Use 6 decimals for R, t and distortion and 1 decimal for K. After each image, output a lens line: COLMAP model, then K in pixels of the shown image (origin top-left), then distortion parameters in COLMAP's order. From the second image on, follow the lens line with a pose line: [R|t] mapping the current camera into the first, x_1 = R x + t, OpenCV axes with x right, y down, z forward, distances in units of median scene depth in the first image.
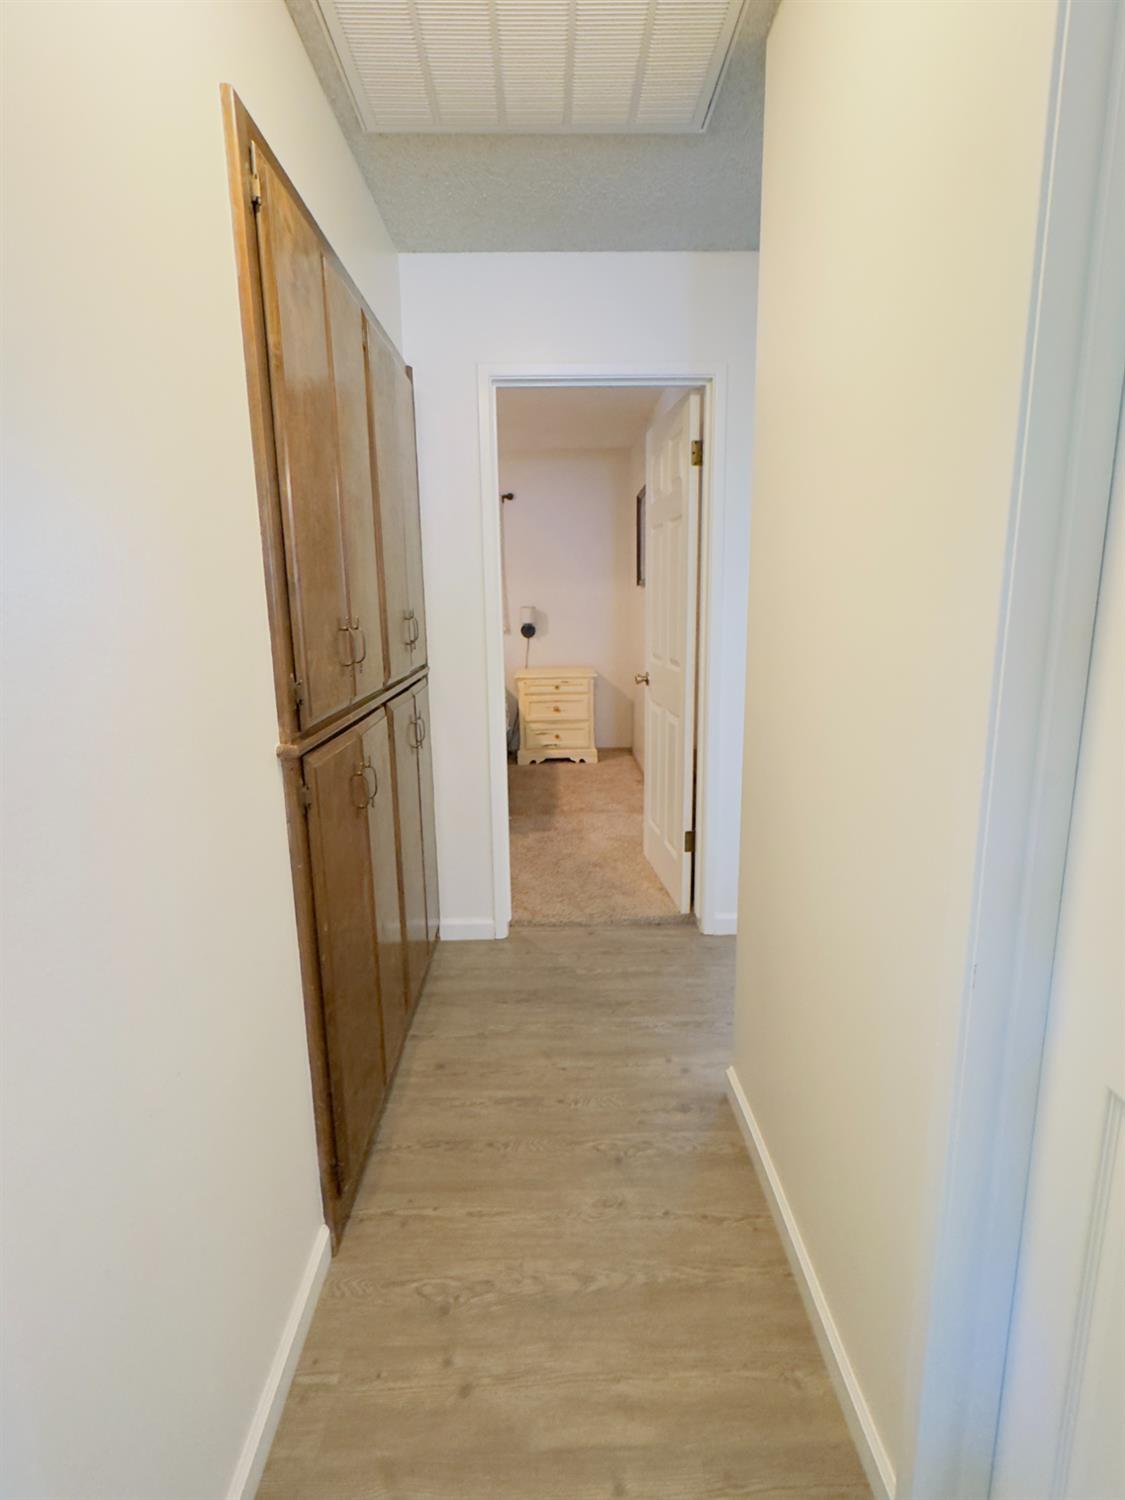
lens RADIAL K [[754.3, 0, 562.5], [0, 754.3, 750.0], [0, 0, 1]] dist [-0.001962, 0.000053]
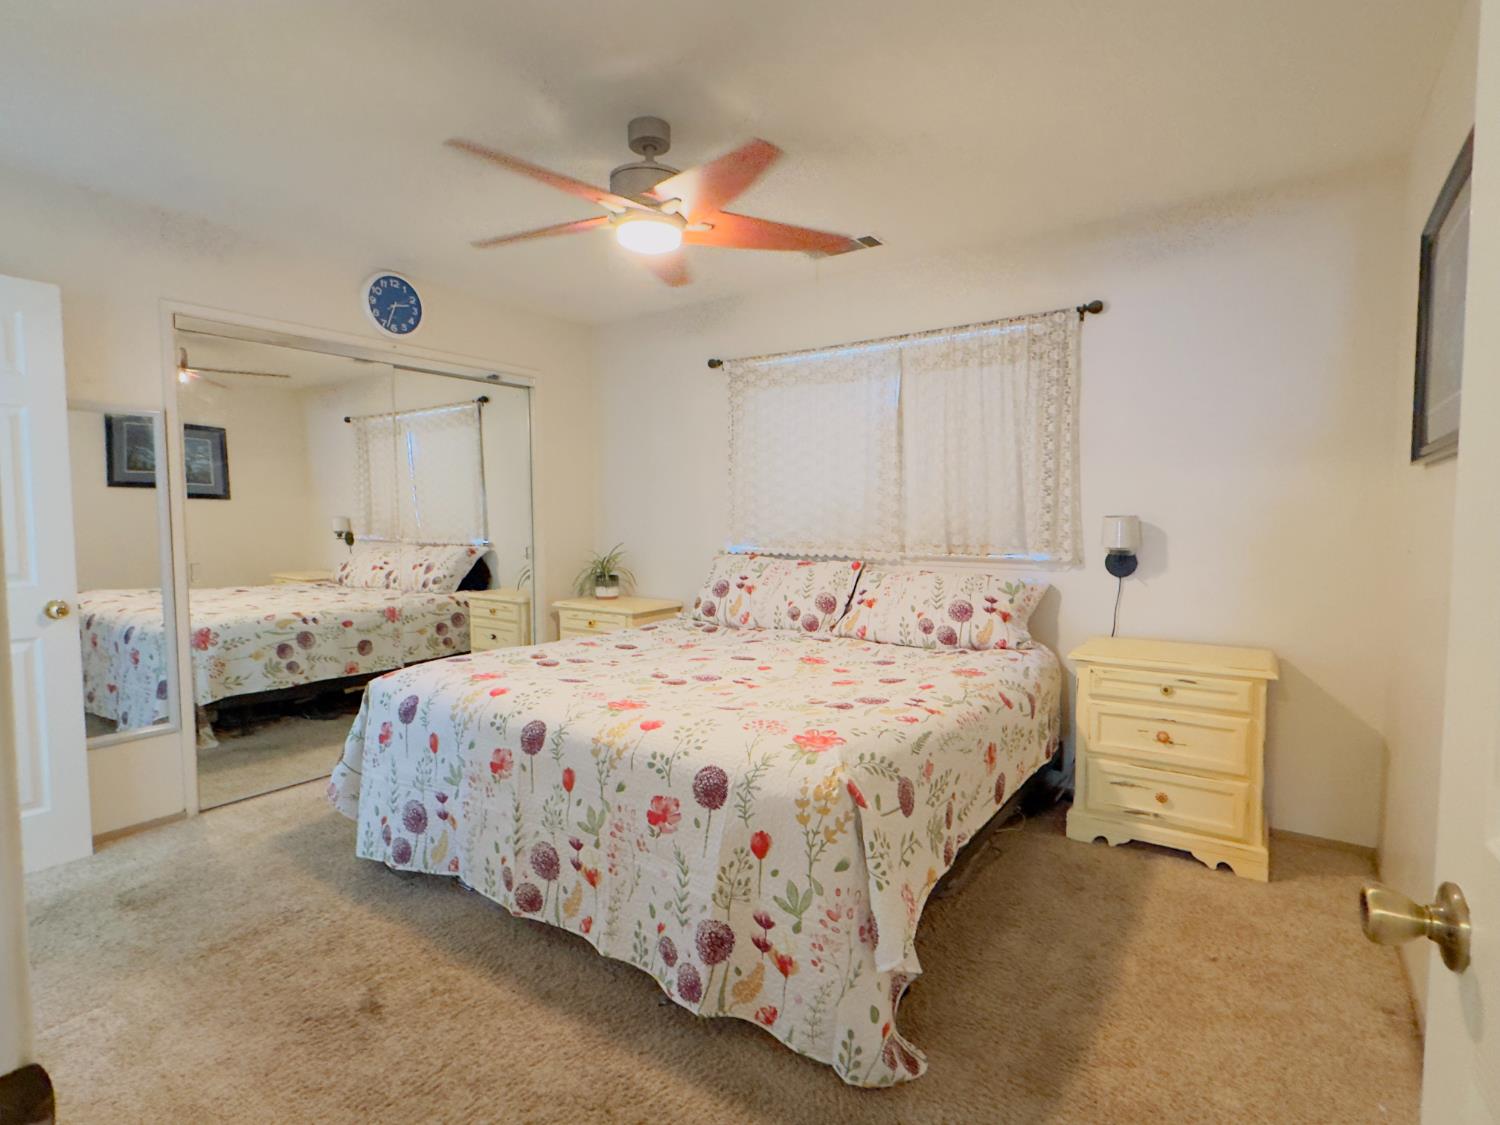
lens RADIAL K [[752.6, 0, 738.8], [0, 752.6, 561.7], [0, 0, 1]] dist [-0.003840, 0.000461]
pose [[0.803595, 0.050527, -0.593027, 0.060666], [-0.128708, 0.987566, -0.090267, -0.104456], [0.581093, 0.148865, 0.800107, 0.580719]]
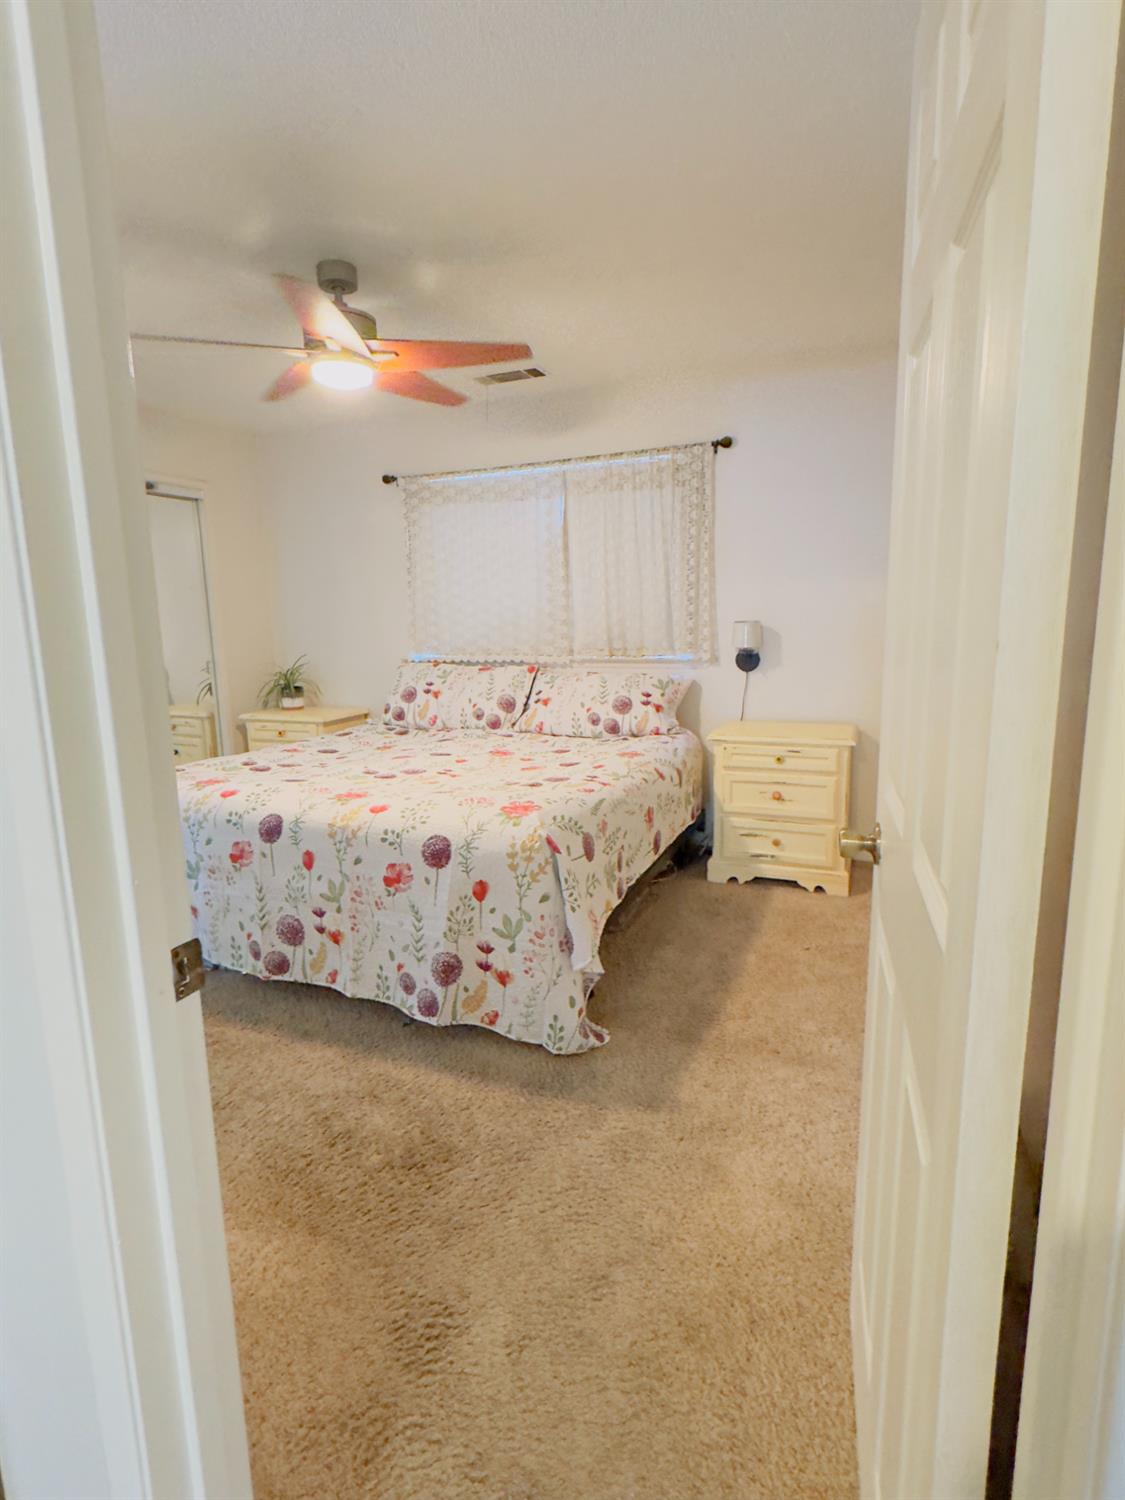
lens RADIAL K [[752.6, 0, 560.1], [0, 752.6, 745.5], [0, 0, 1]] dist [-0.003840, 0.000461]
pose [[0.912122, 0.065399, -0.404669, 0.087537], [-0.074946, 0.997157, -0.007778, -0.093555], [0.403010, 0.037423, 0.914430, 0.490723]]
